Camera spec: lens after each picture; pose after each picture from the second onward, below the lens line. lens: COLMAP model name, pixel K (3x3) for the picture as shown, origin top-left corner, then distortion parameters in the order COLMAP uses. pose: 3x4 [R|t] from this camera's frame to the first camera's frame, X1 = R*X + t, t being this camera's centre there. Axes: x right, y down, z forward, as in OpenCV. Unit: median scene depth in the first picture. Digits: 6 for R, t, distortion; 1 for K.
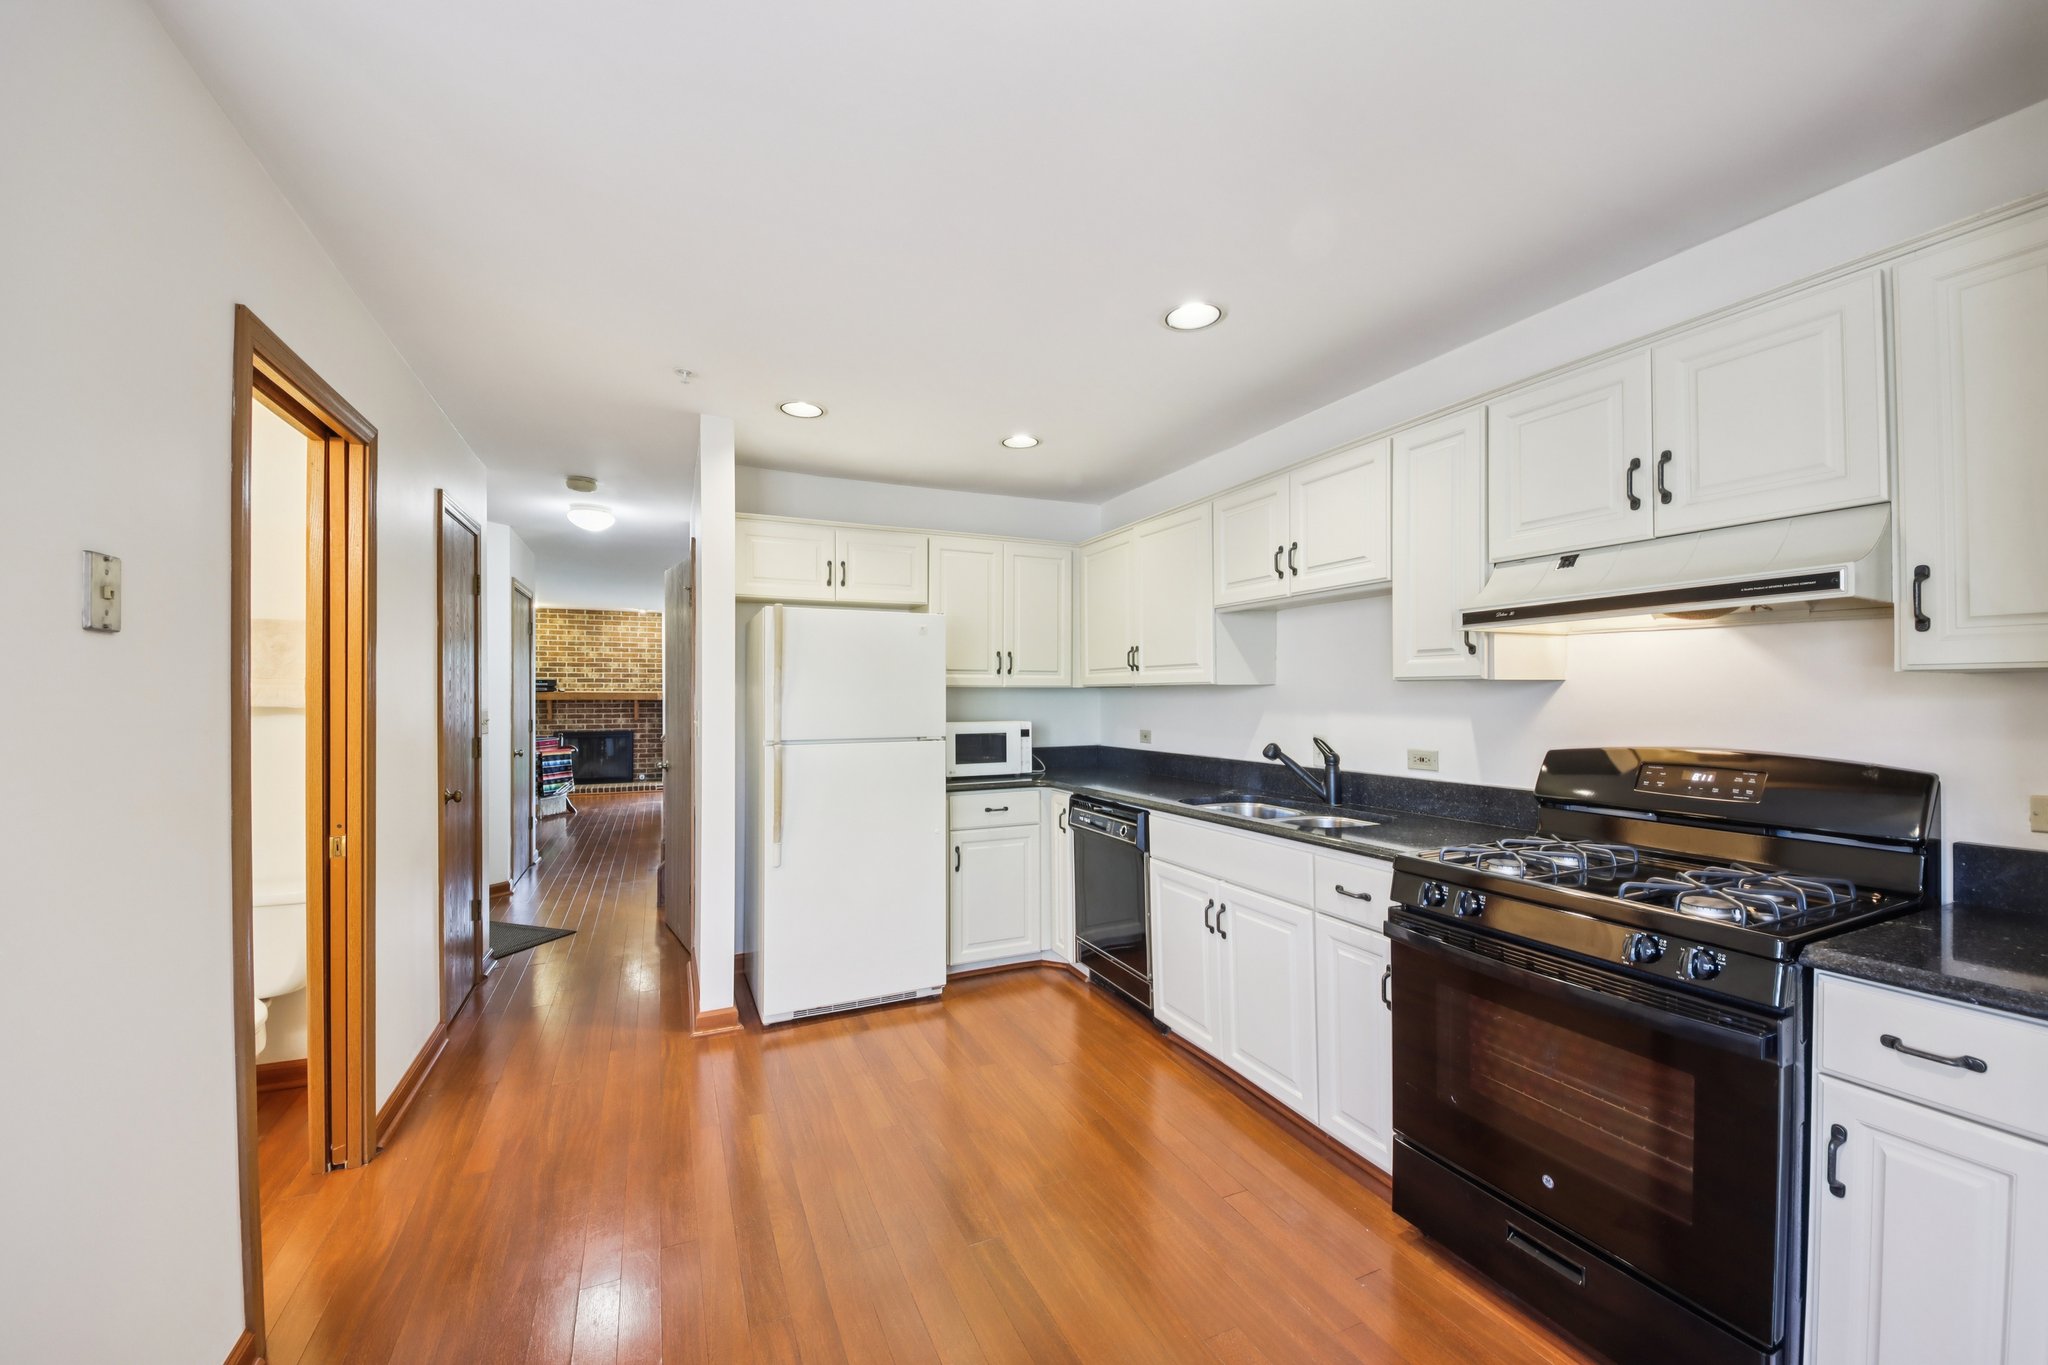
lens RADIAL K [[762.7, 0, 1018.2], [0, 762.7, 693.2], [0, 0, 1]] dist [0.044467, -0.028494]
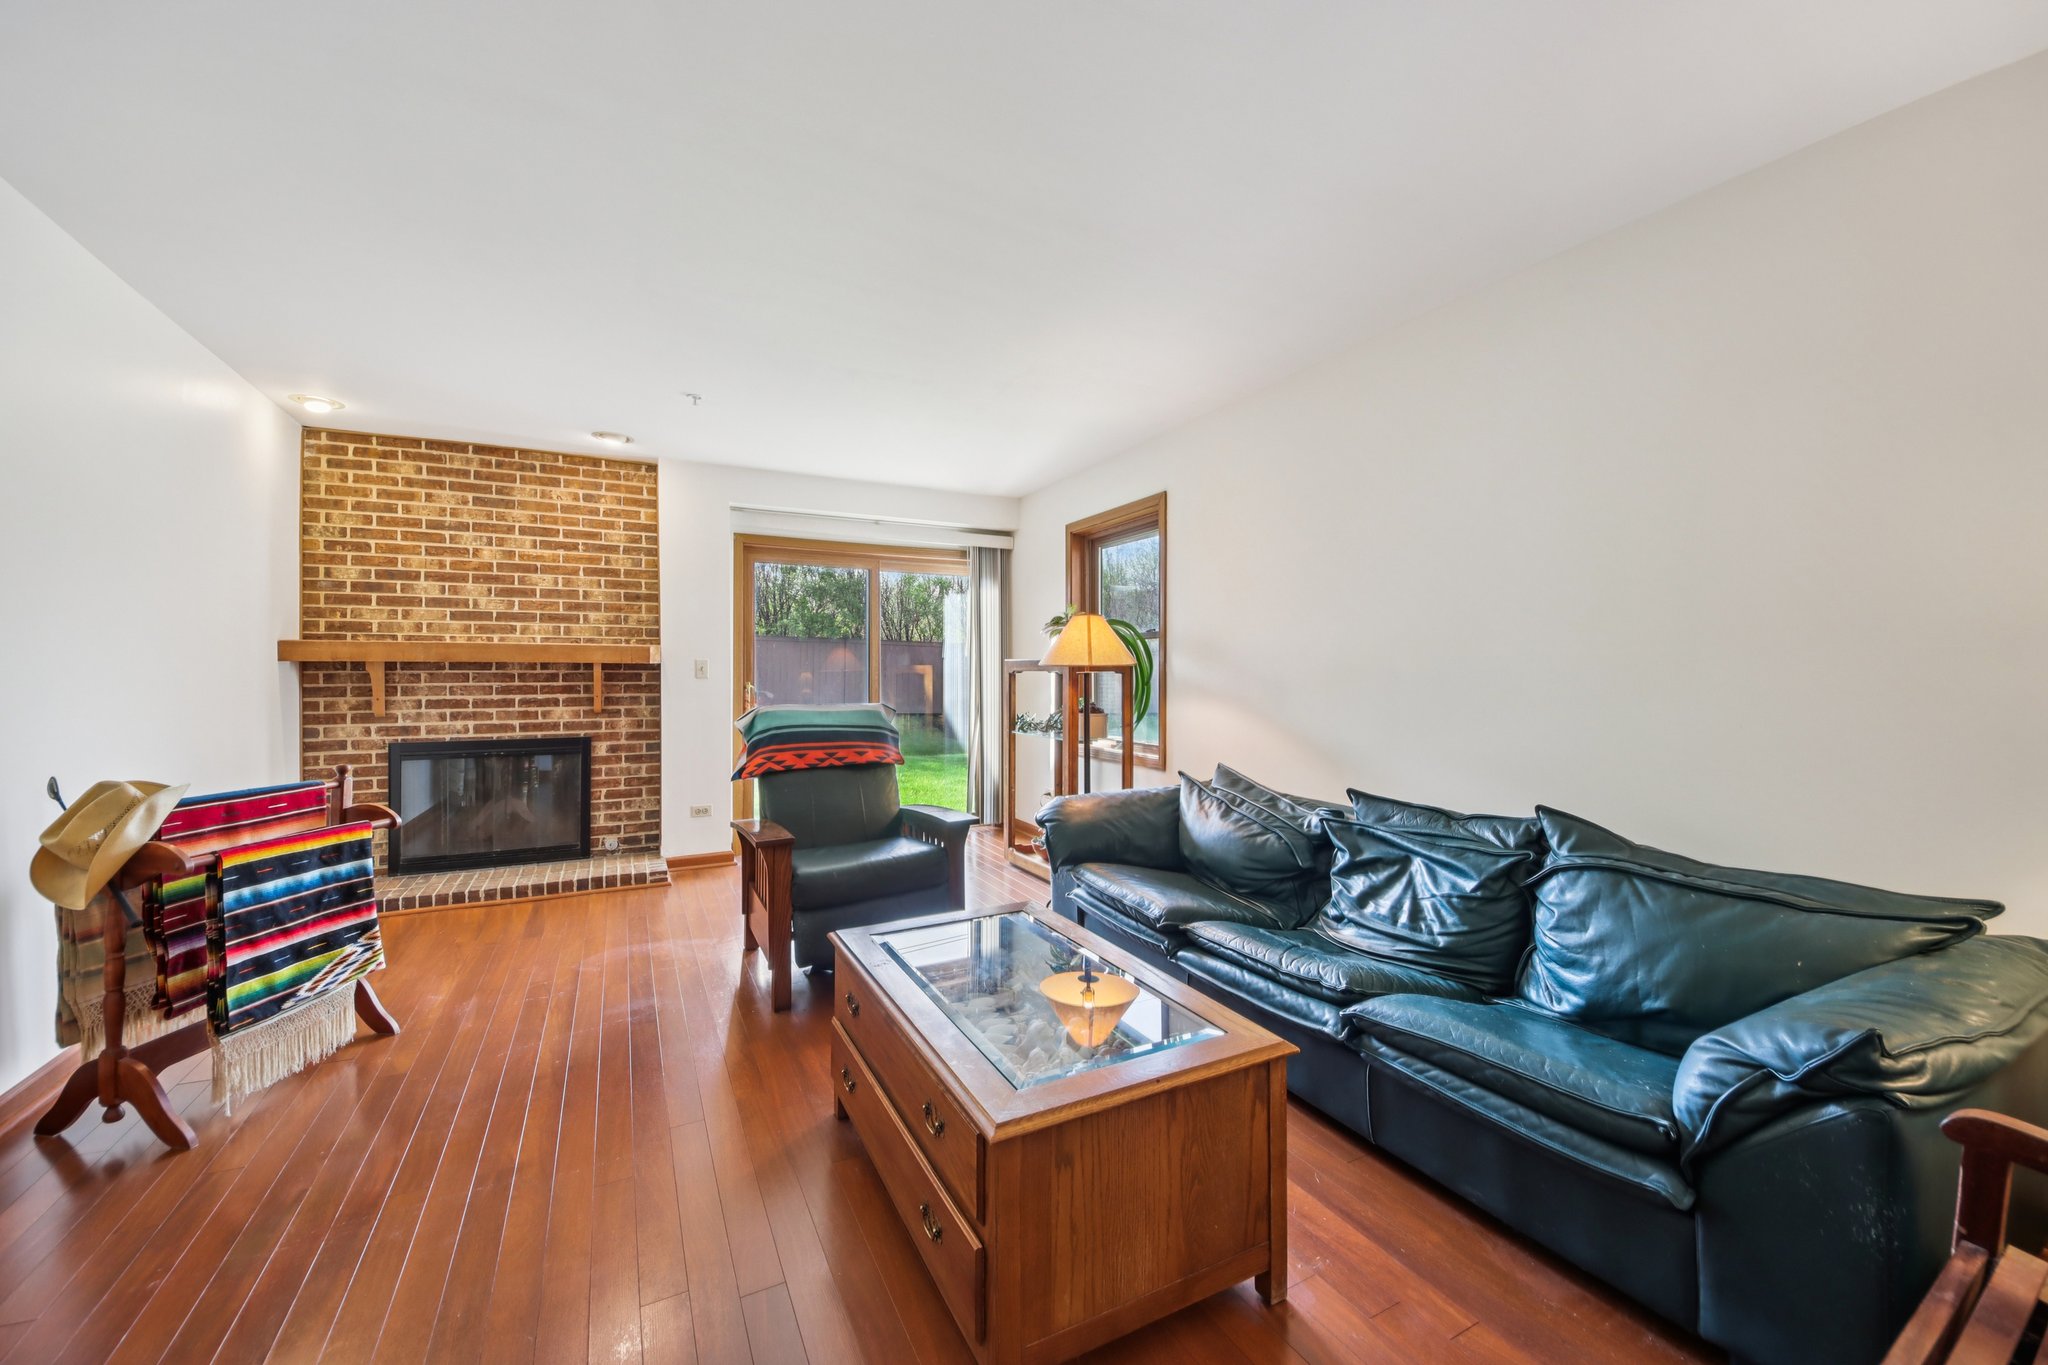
lens RADIAL K [[772.4, 0, 1020.0], [0, 772.4, 667.5], [0, 0, 1]] dist [0.041888, -0.029741]
pose [[0.999224, -0.004190, 0.039169, -0.283368], [0.004389, 0.999978, -0.004986, 0.013990], [-0.039147, 0.005154, 0.999220, 0.567191]]
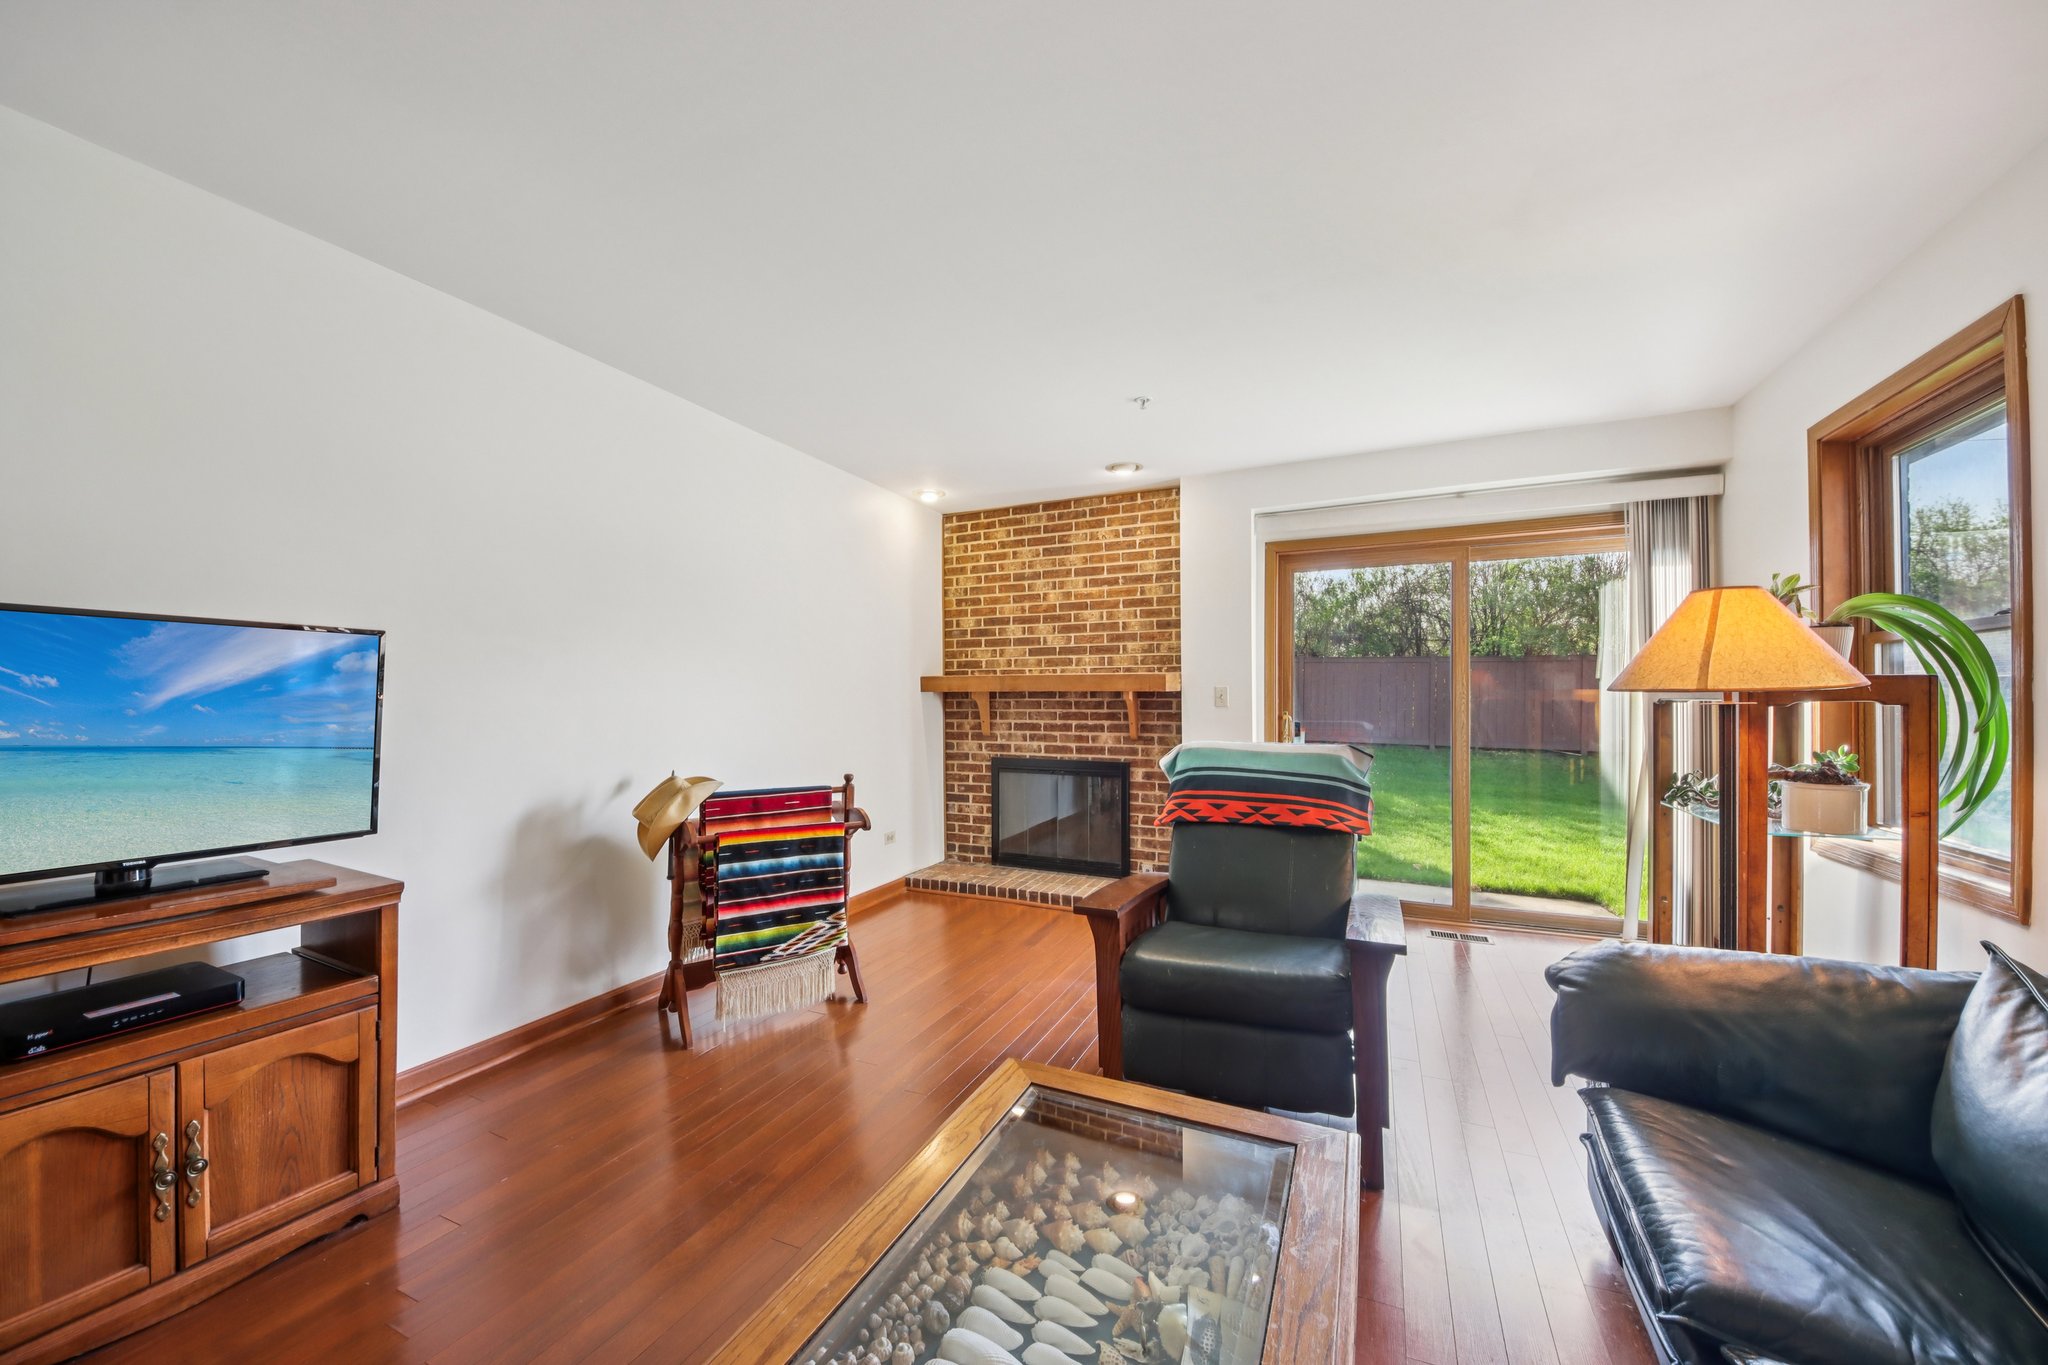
lens RADIAL K [[762.7, 0, 1018.2], [0, 762.7, 693.2], [0, 0, 1]] dist [0.044467, -0.028494]
pose [[0.648355, -0.009571, -0.761278, -0.210181], [0.004183, 0.999951, -0.009009, 0.013084], [0.761327, 0.002657, 0.648363, 0.677145]]
